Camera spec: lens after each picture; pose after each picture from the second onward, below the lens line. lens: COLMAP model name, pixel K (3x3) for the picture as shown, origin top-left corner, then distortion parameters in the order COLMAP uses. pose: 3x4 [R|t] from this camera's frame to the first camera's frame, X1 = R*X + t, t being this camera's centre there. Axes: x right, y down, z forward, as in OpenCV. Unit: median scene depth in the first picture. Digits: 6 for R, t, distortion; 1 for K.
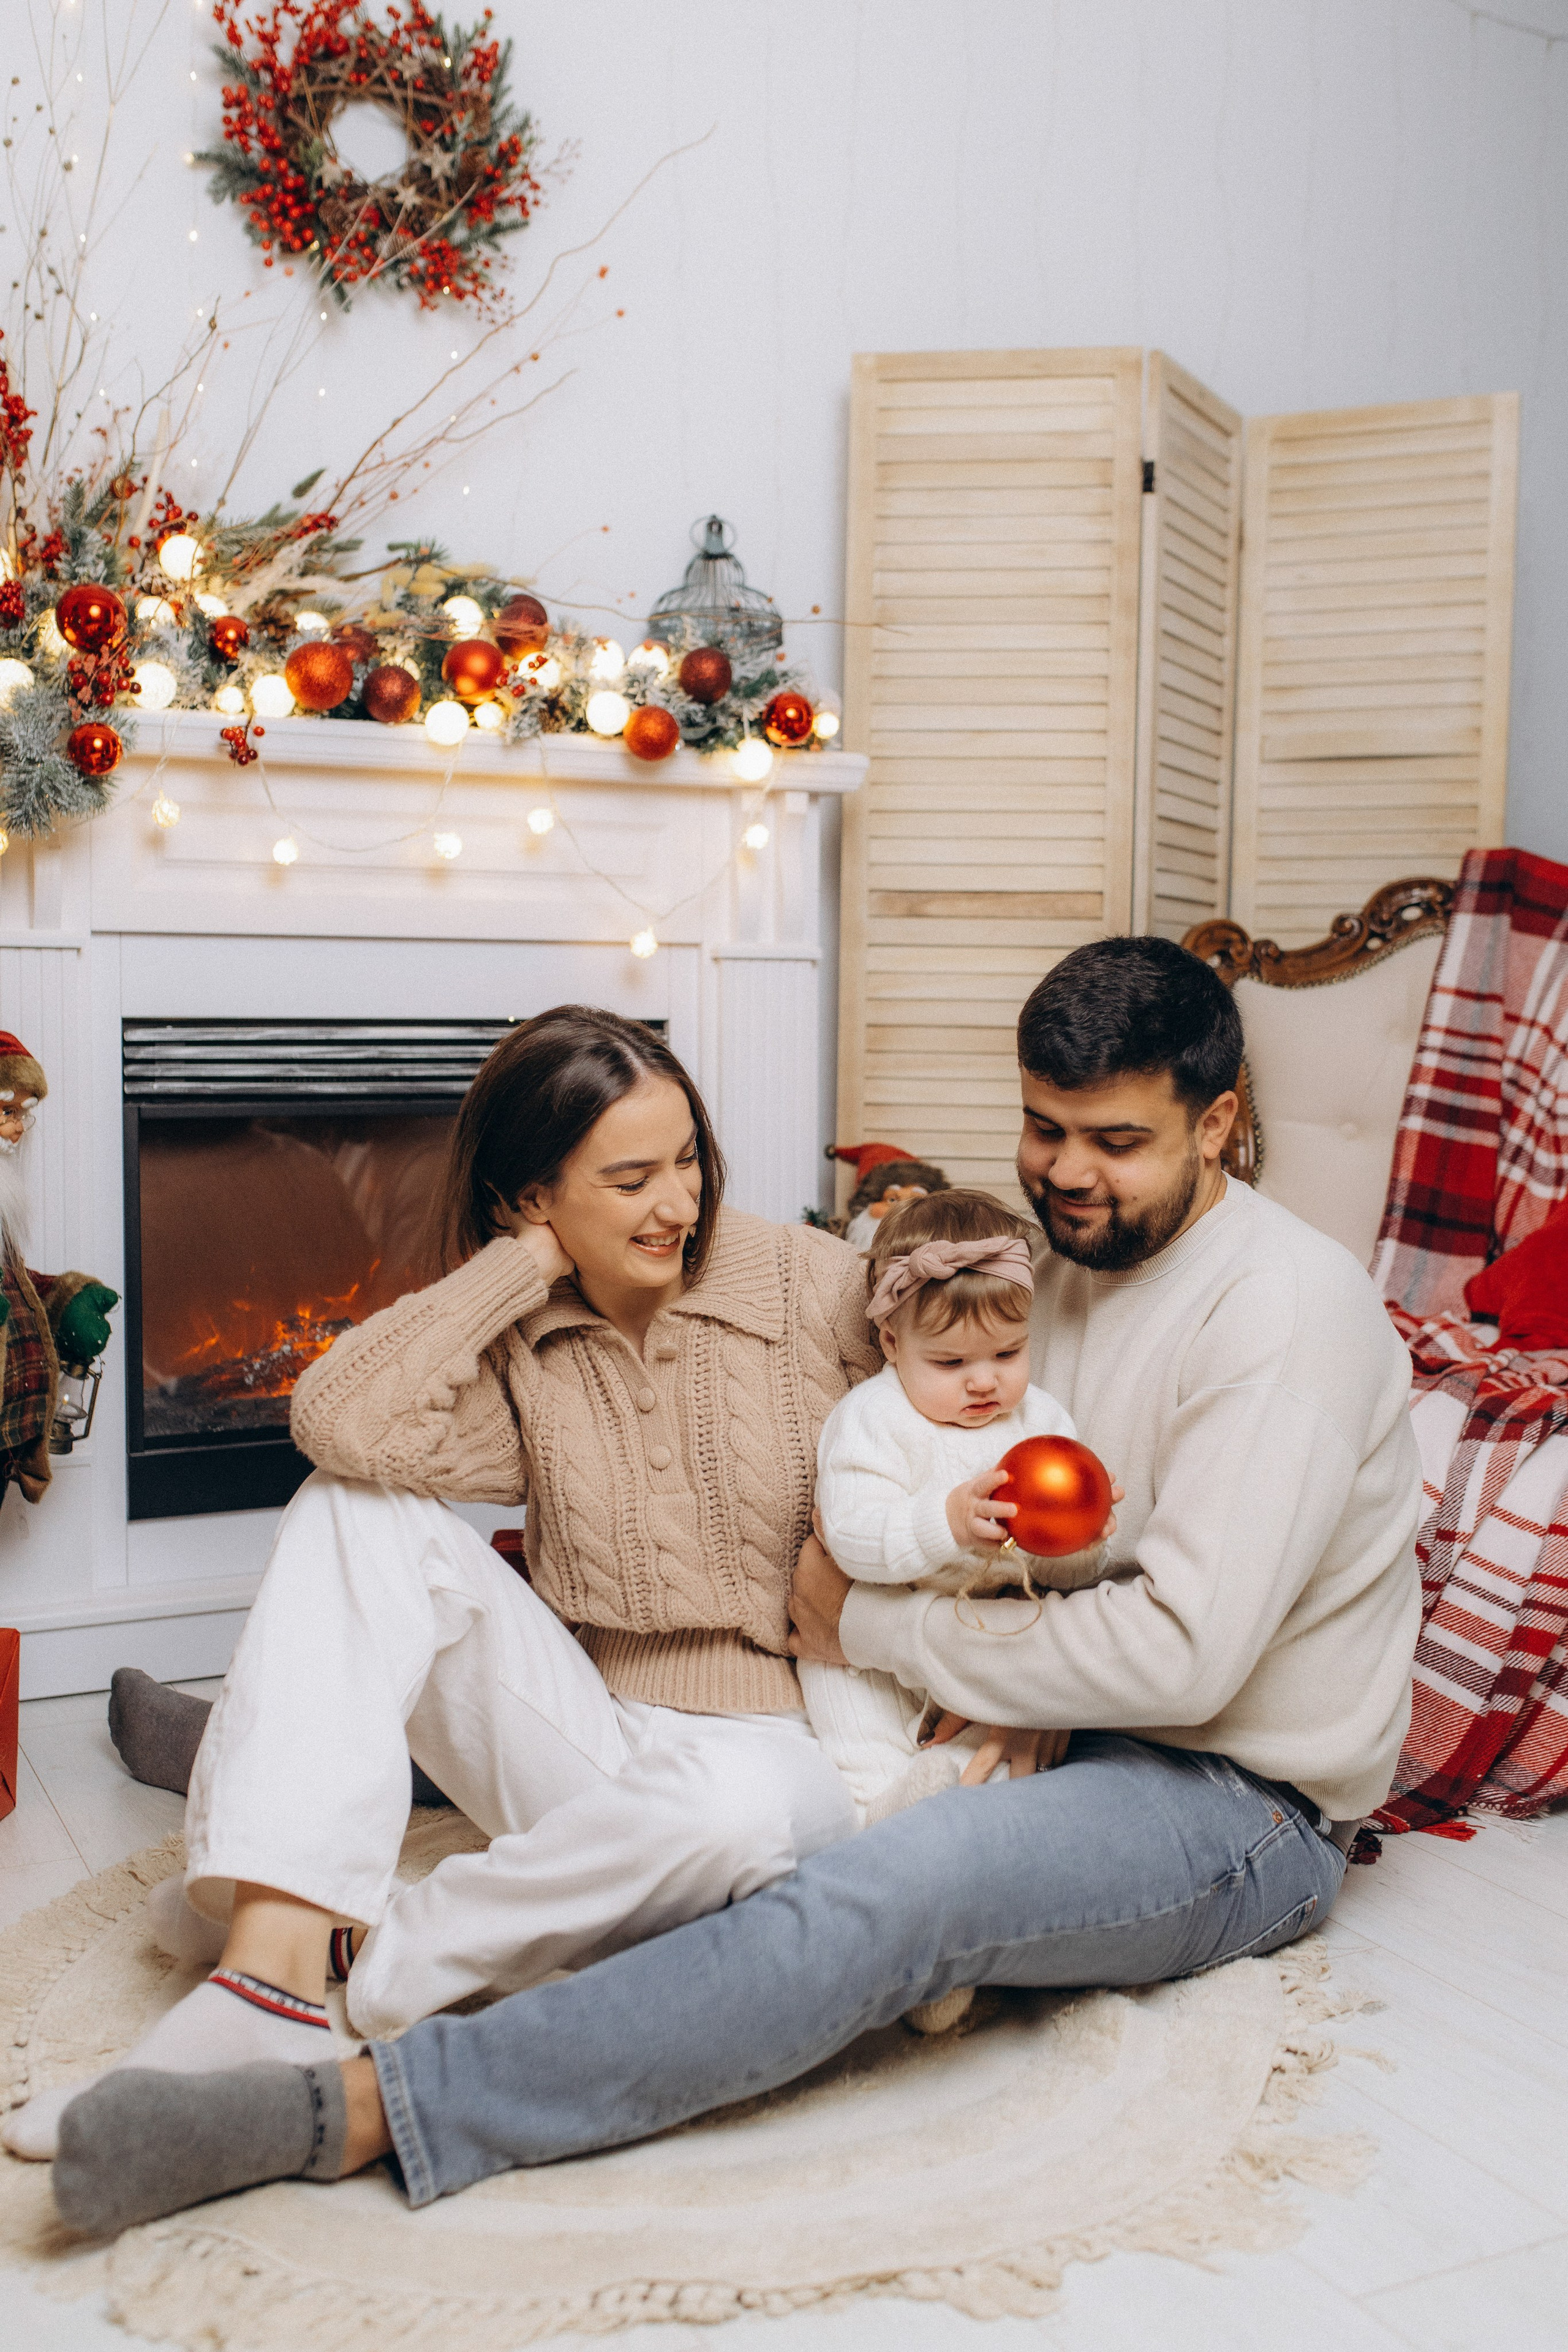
lens RADIAL K [[2527.2, 0, 845.5], [0, 2527.2, 1170.6], [0, 0, 1]] dist [0.001556, -0.006914]
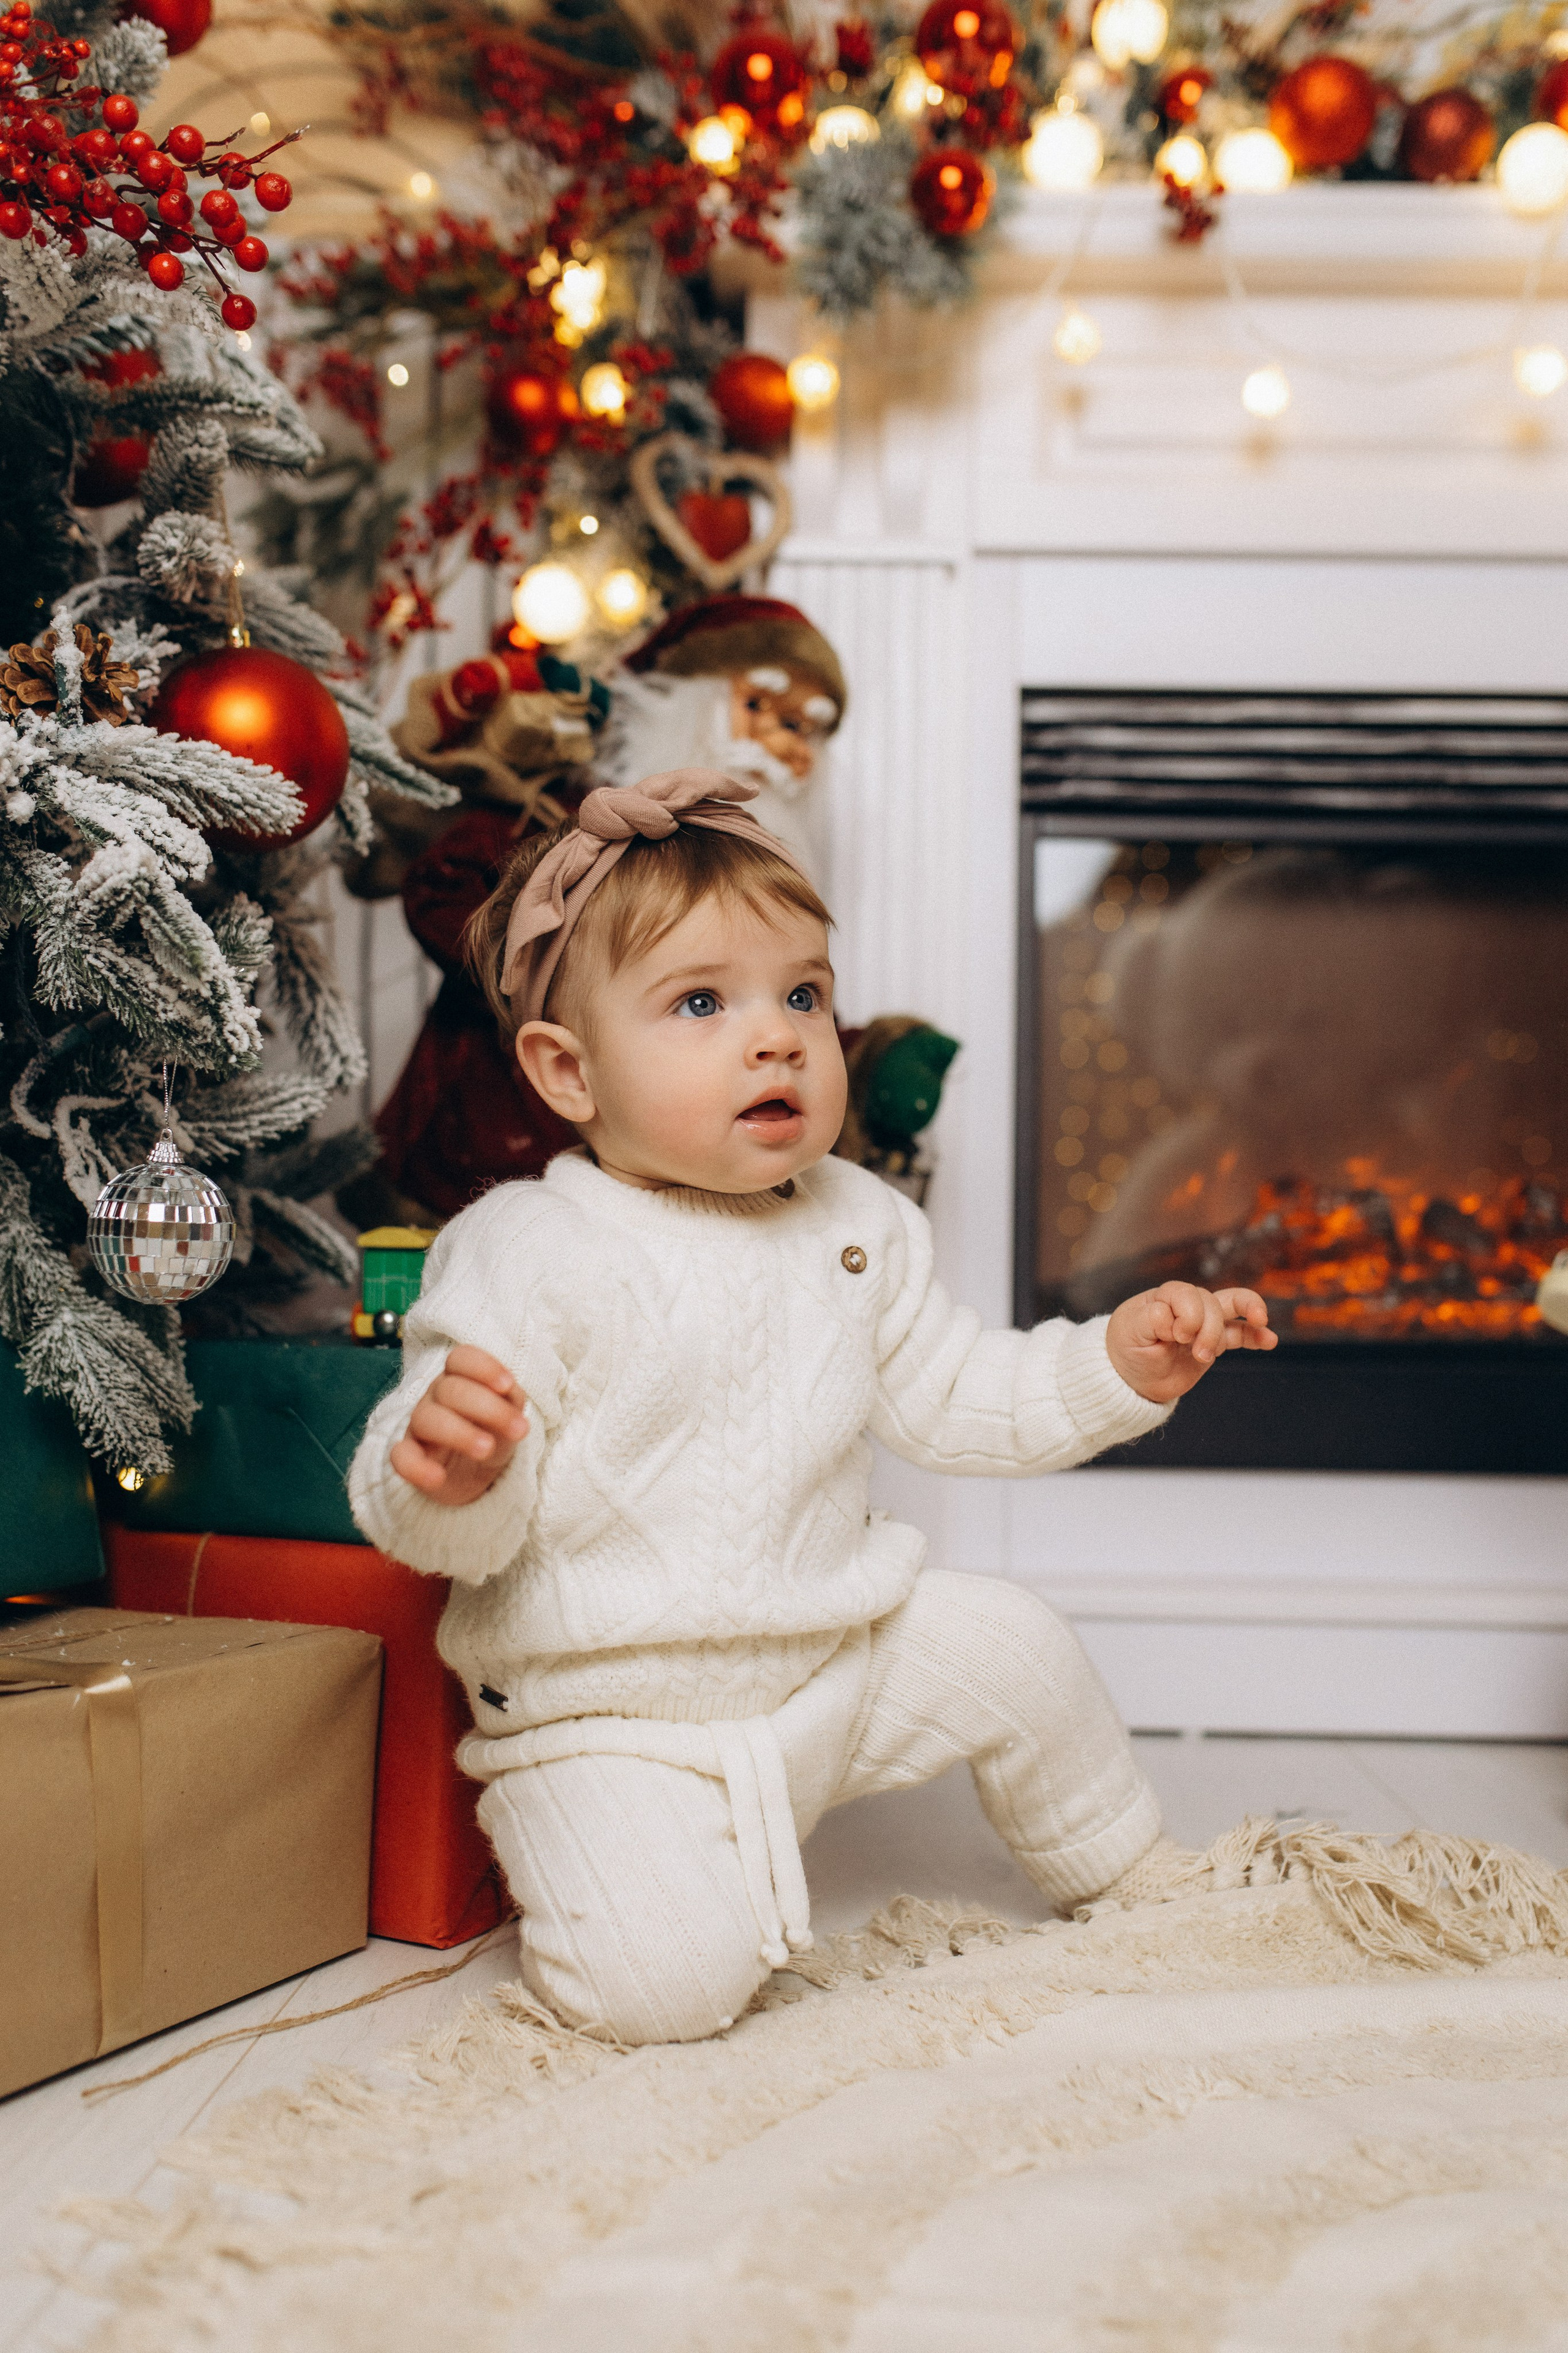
lens RADIAL K [[2323.2, 0, 781.7], [0, 2323.2, 1272.1], [0, 0, 1]] dist [-0.028251, 0.011223]
pose [[0.871152, -0.008892, -0.490933, -0.044366], [-0.043496, 0.994508, -0.095195, 0.140644], [0.489083, 0.104283, 0.865981, 0.438340]]
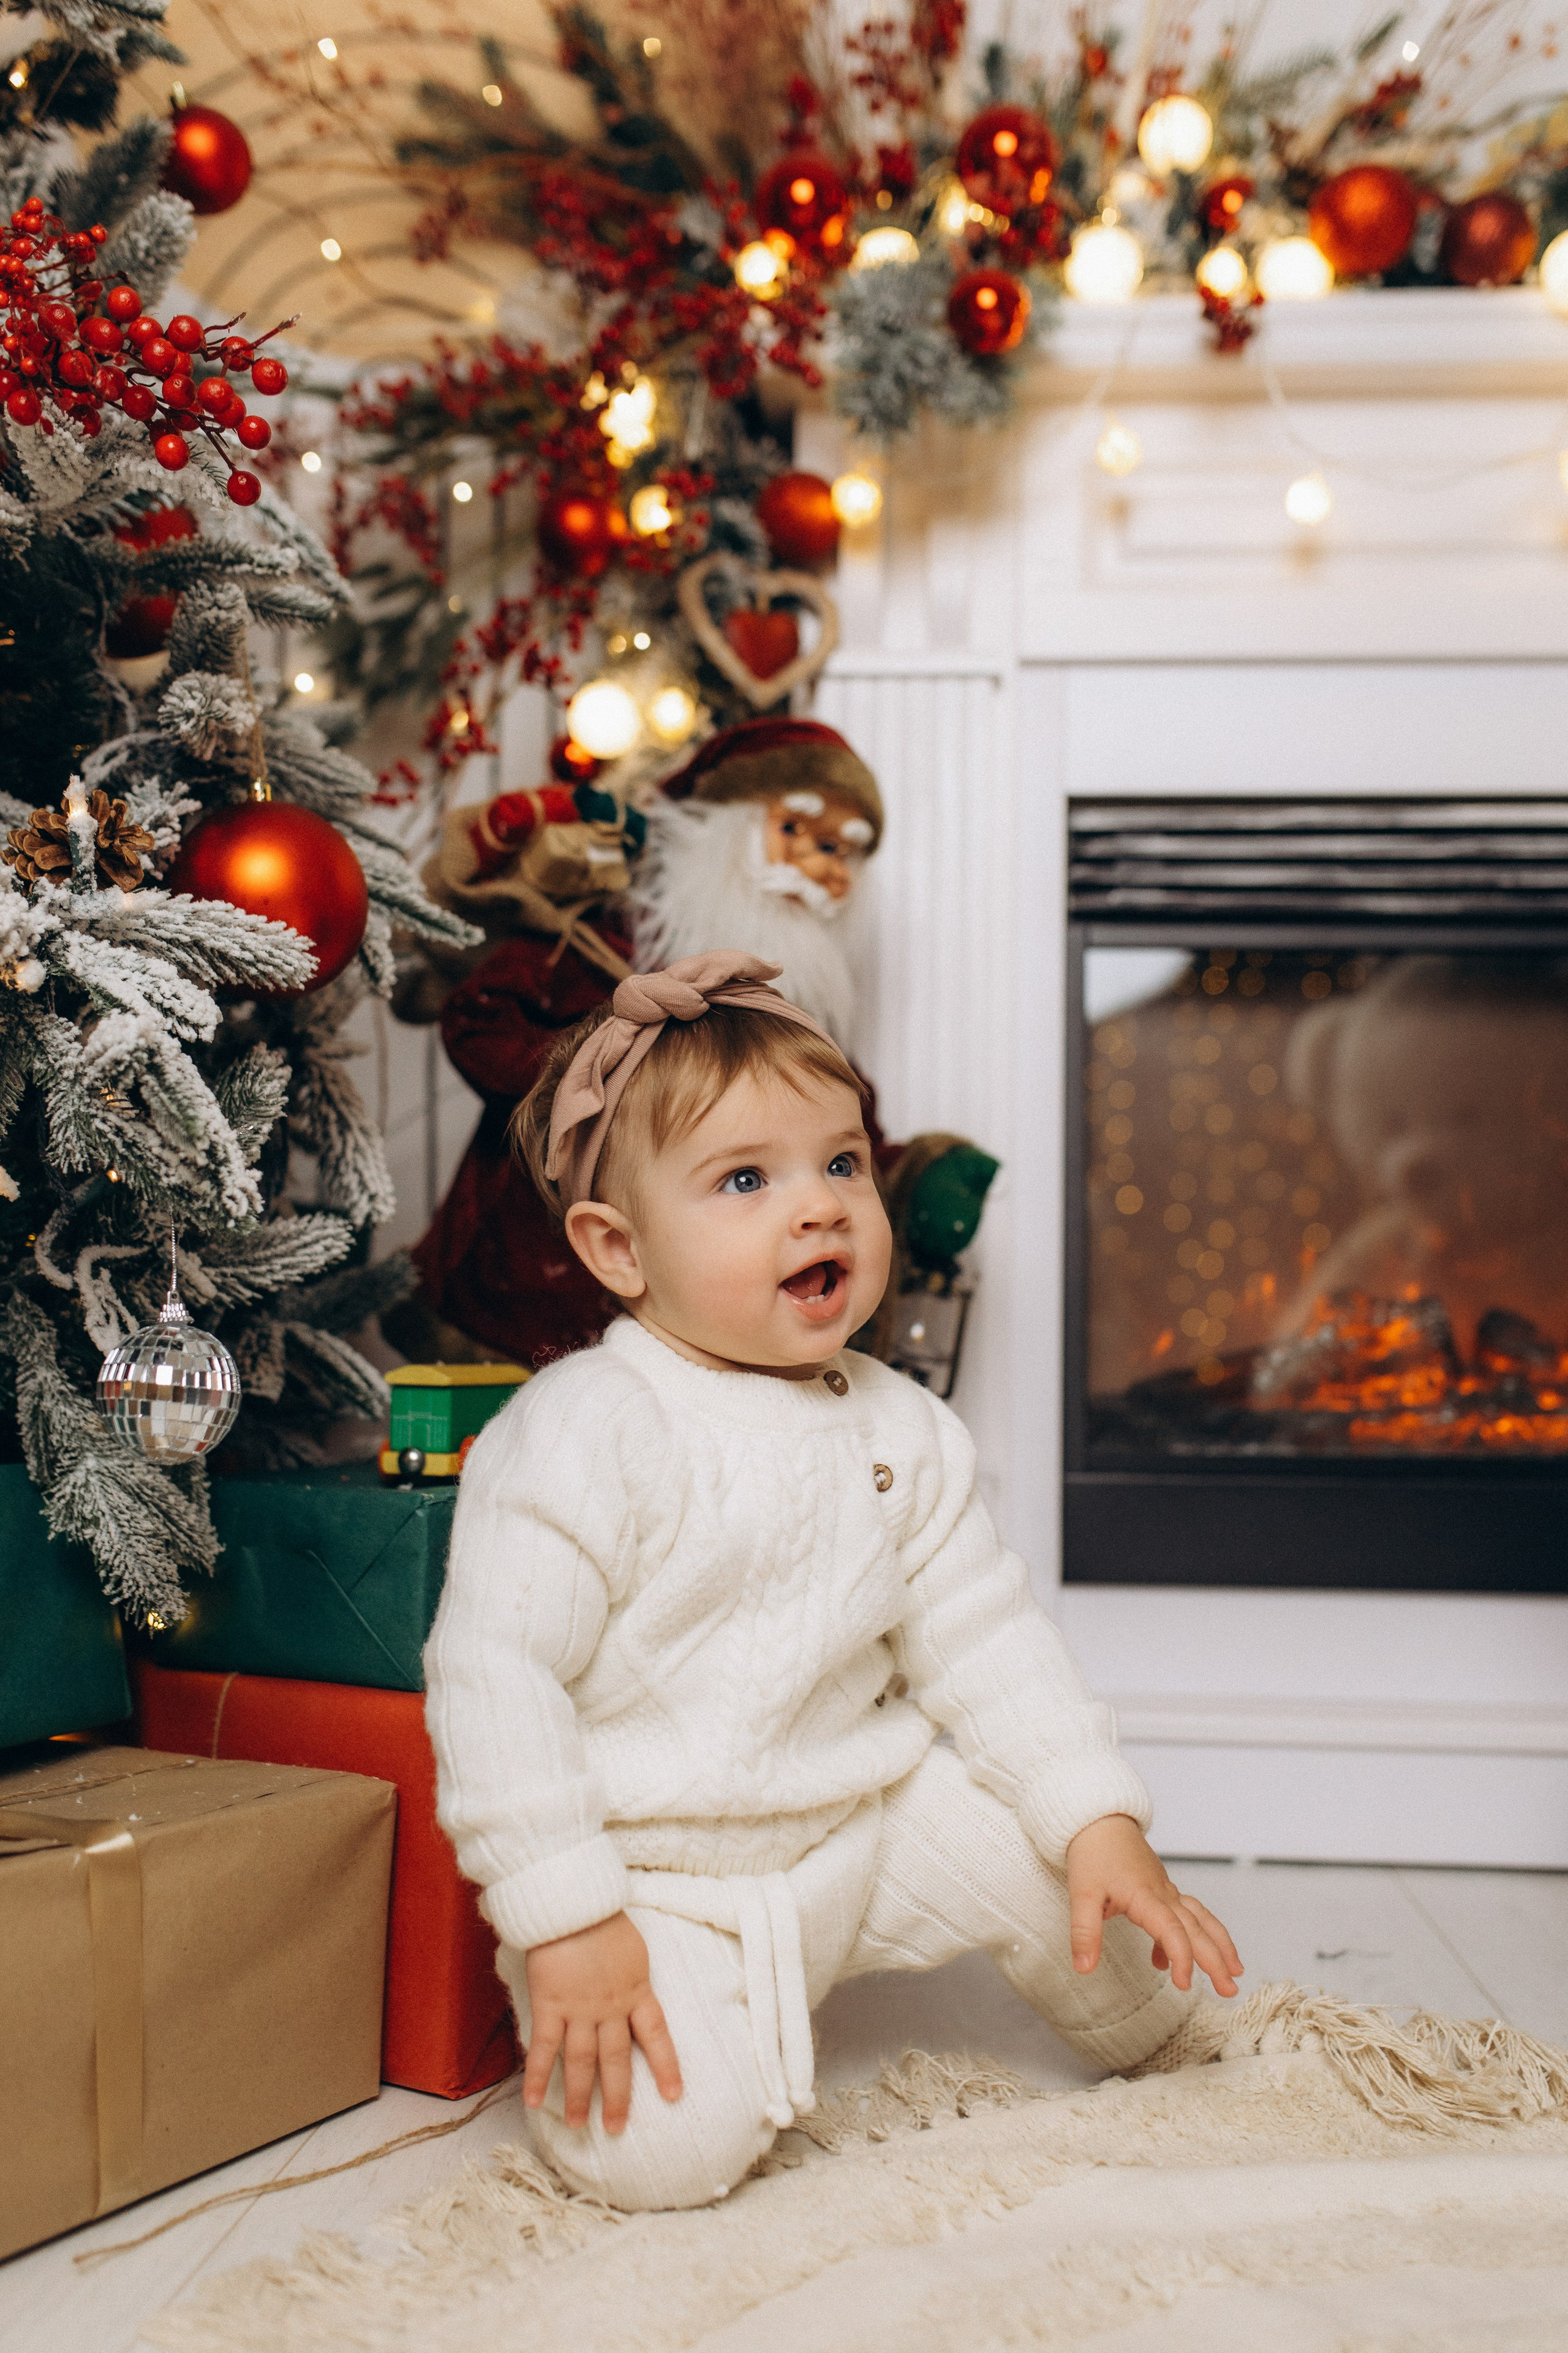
lens RADIAL K [[2335.4, 0, 785.1], [0, 2335.4, 1244.3], [0, 0, 1]] dist [-0.018590, -0.007762]
pose [[0.841728, -0.033051, -0.538889, -0.025441], [-0.041434, 0.991226, -0.125514, 0.124674], [0.538309, 0.127977, 0.832974, 0.445274]]
